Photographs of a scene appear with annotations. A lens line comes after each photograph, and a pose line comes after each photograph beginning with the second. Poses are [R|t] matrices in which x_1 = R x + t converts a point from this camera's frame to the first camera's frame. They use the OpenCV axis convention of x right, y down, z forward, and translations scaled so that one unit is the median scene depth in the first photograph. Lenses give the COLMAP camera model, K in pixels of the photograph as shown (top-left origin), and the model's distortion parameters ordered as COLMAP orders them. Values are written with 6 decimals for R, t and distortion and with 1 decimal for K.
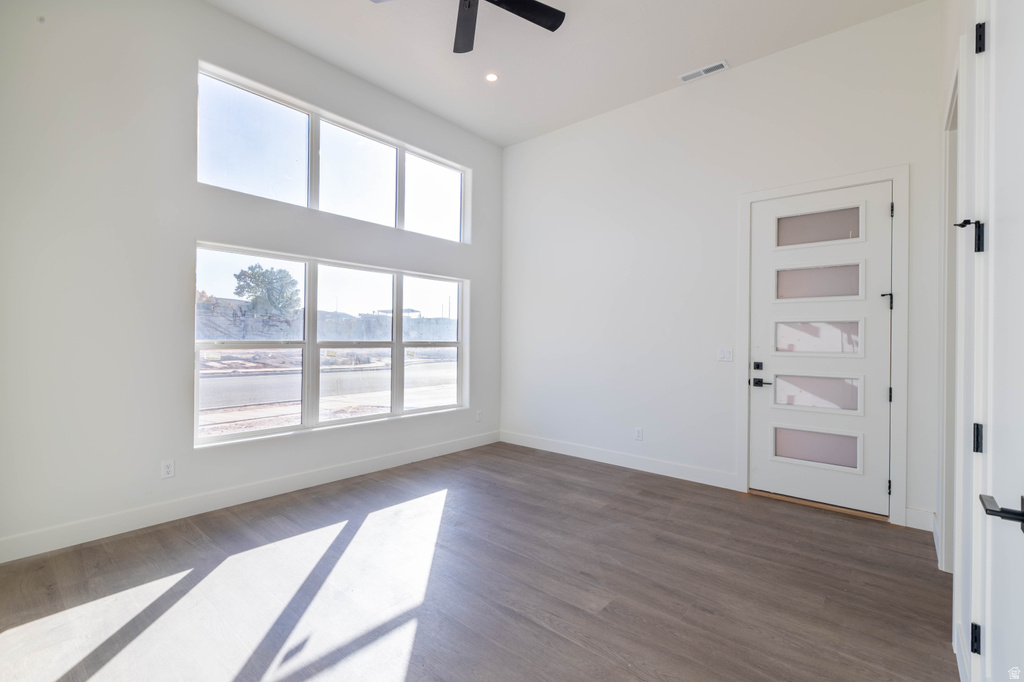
lens RADIAL K [[460.3, 0, 512.2], [0, 460.3, 336.4], [0, 0, 1]] dist [-0.033229, -0.000470]
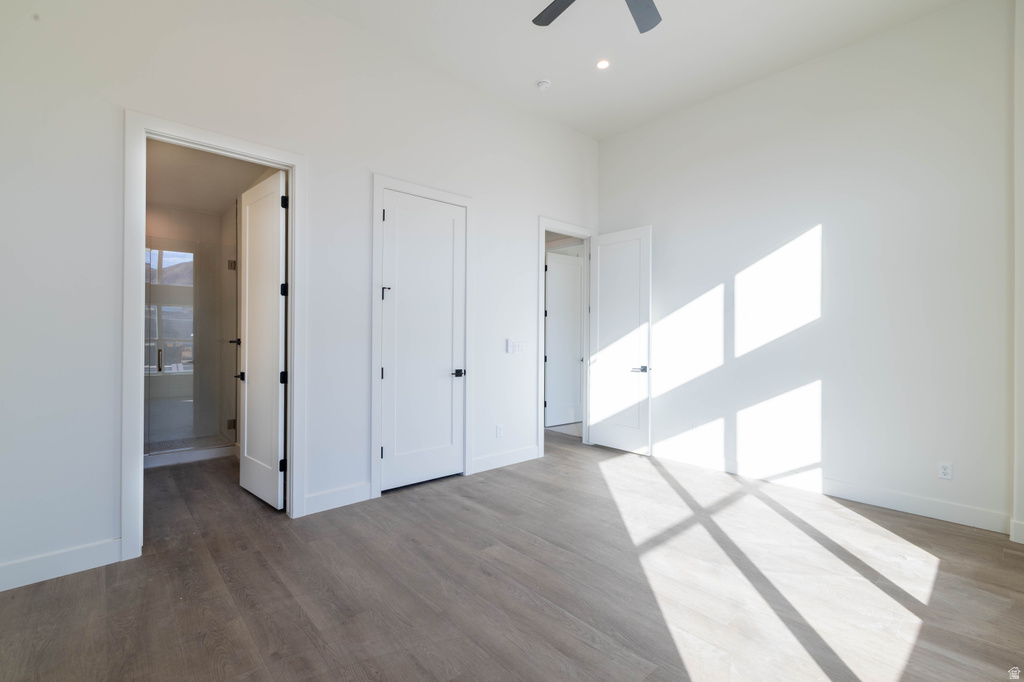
lens RADIAL K [[460.3, 0, 511.5], [0, 460.3, 340.8], [0, 0, 1]] dist [-0.033229, -0.000470]
pose [[-0.990763, -0.015748, 0.134688, -0.016836], [-0.015344, 0.999874, 0.004040, 0.010691], [-0.134735, 0.001936, -0.990880, 1.942954]]
